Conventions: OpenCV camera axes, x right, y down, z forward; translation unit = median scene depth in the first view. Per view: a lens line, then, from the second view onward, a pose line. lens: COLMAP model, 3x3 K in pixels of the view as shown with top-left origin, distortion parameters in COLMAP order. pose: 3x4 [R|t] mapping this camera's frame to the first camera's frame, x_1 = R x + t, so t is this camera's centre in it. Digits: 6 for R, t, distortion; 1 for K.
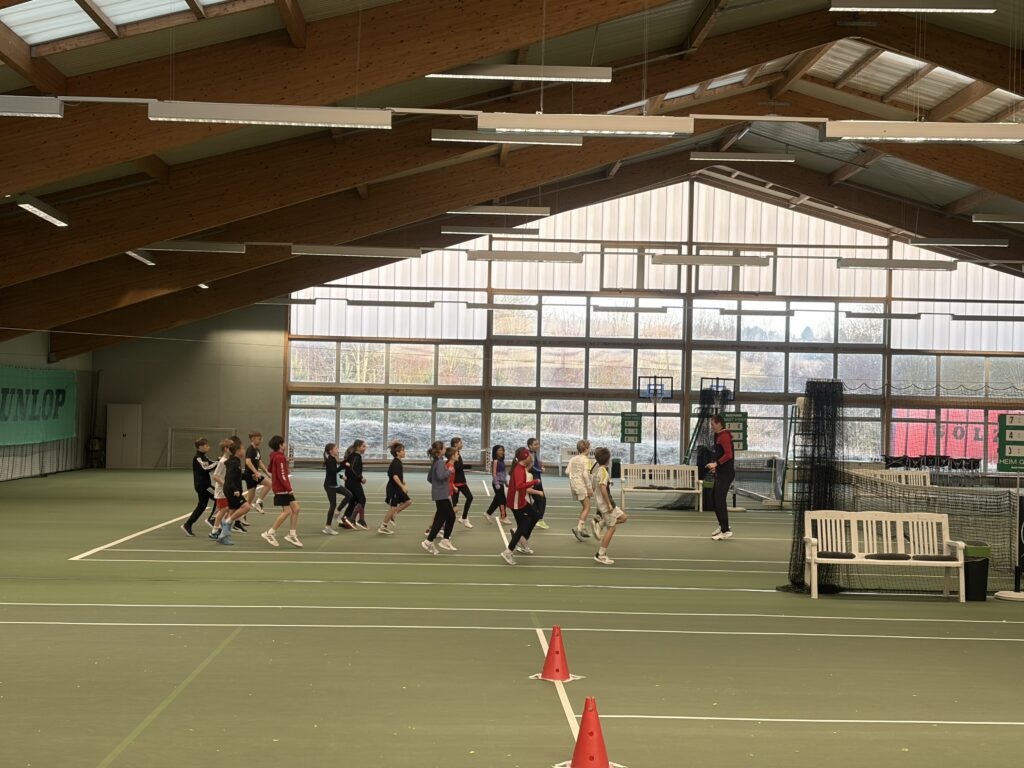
lens RADIAL K [[1669.3, 0, 512.0], [0, 1669.3, 384.0], [0, 0, 1]] dist [0.050067, -0.169306]
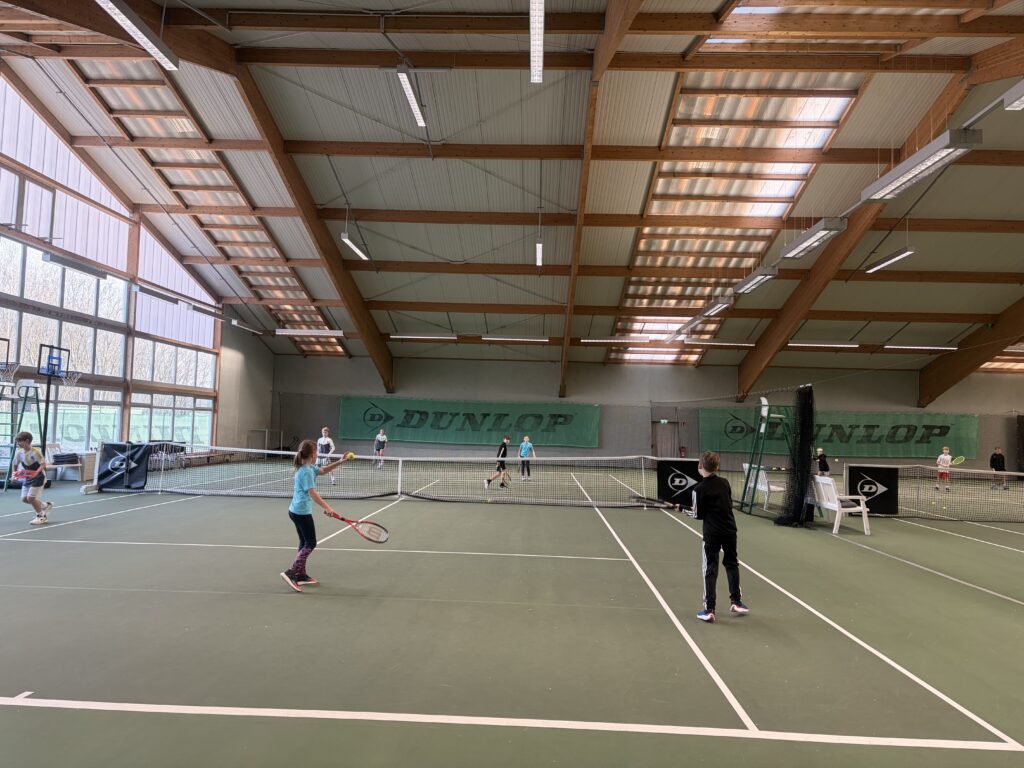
lens RADIAL K [[759.3, 0, 512.0], [0, 759.3, 384.0], [0, 0, 1]] dist [0.034753, 0.000763]
pose [[0.072114, 0.015478, 0.997276, -0.210180], [-0.048852, 0.998734, -0.011968, 0.005466], [-0.996199, -0.047856, 0.072778, 0.877865]]
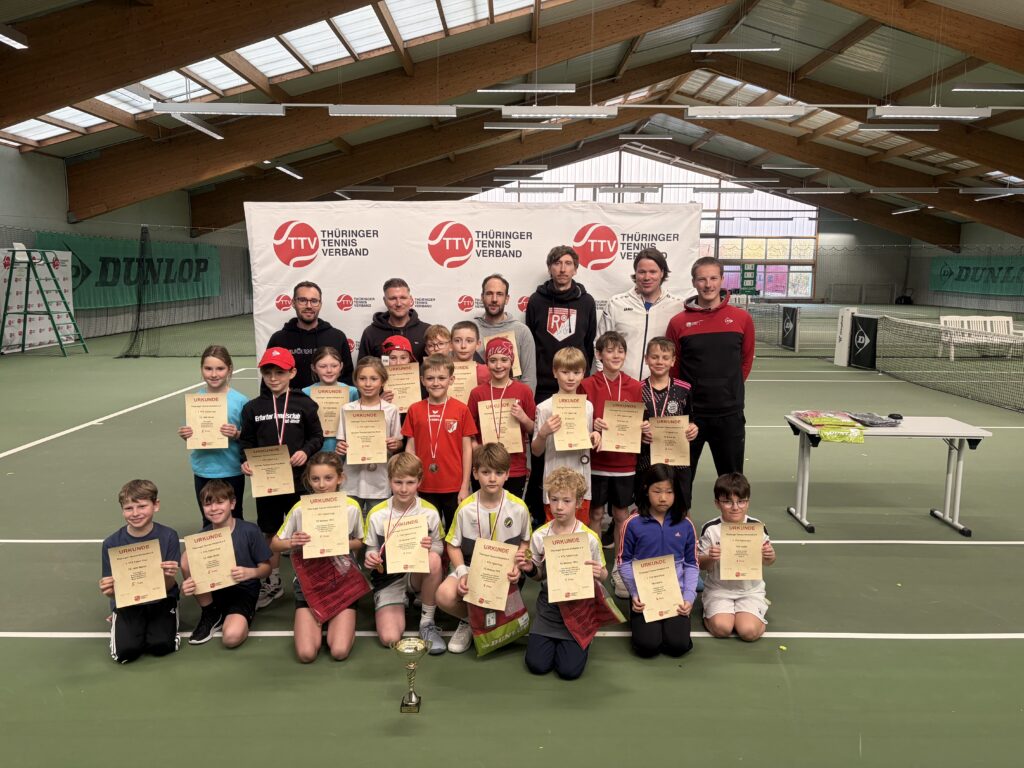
lens RADIAL K [[759.3, 0, 512.0], [0, 759.3, 384.0], [0, 0, 1]] dist [0.034753, 0.000763]
pose [[0.999013, -0.016434, -0.041271, 0.012053], [0.022804, 0.987020, 0.158968, 0.005954], [0.038123, -0.159753, 0.986421, 0.056320]]
